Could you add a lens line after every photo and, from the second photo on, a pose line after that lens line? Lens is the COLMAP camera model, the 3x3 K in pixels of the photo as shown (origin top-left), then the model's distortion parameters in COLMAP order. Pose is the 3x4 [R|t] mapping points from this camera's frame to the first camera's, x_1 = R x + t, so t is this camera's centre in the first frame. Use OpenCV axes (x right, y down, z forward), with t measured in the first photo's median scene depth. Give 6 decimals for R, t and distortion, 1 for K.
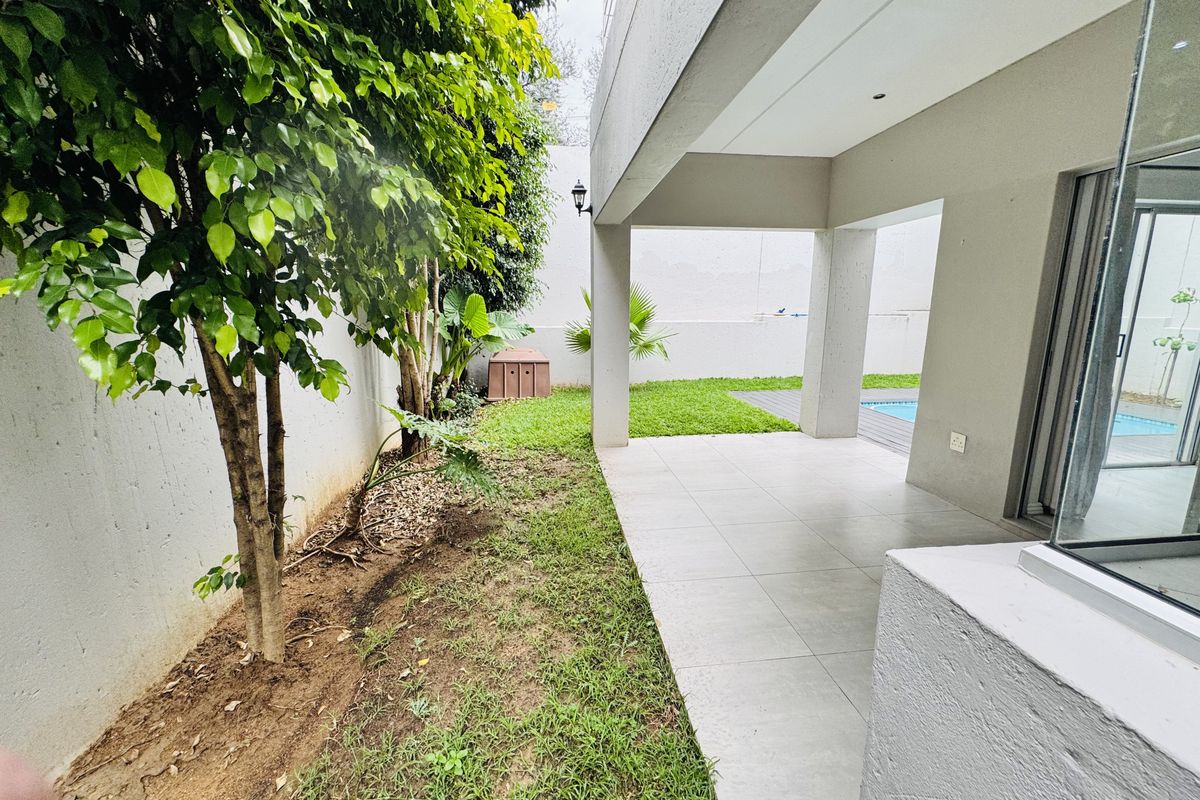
lens RADIAL K [[480.1, 0, 598.4], [0, 480.1, 397.9], [0, 0, 1]] dist [0.000150, 0.000058]
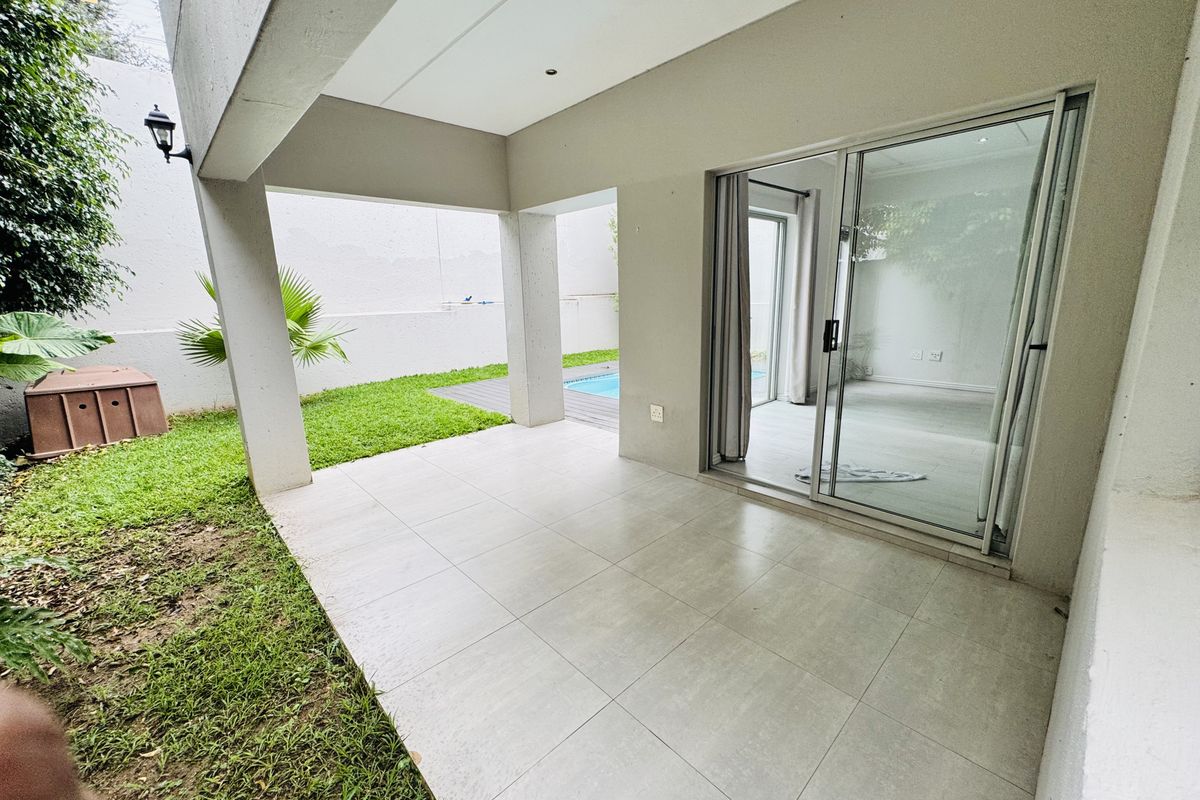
lens RADIAL K [[480.1, 0, 598.4], [0, 480.1, 397.9], [0, 0, 1]] dist [0.000150, 0.000058]
pose [[0.802456, -0.146722, 0.578392, 0.005848], [0.133863, 0.988858, 0.065127, -0.022826], [-0.581503, 0.025164, 0.813155, 0.127715]]
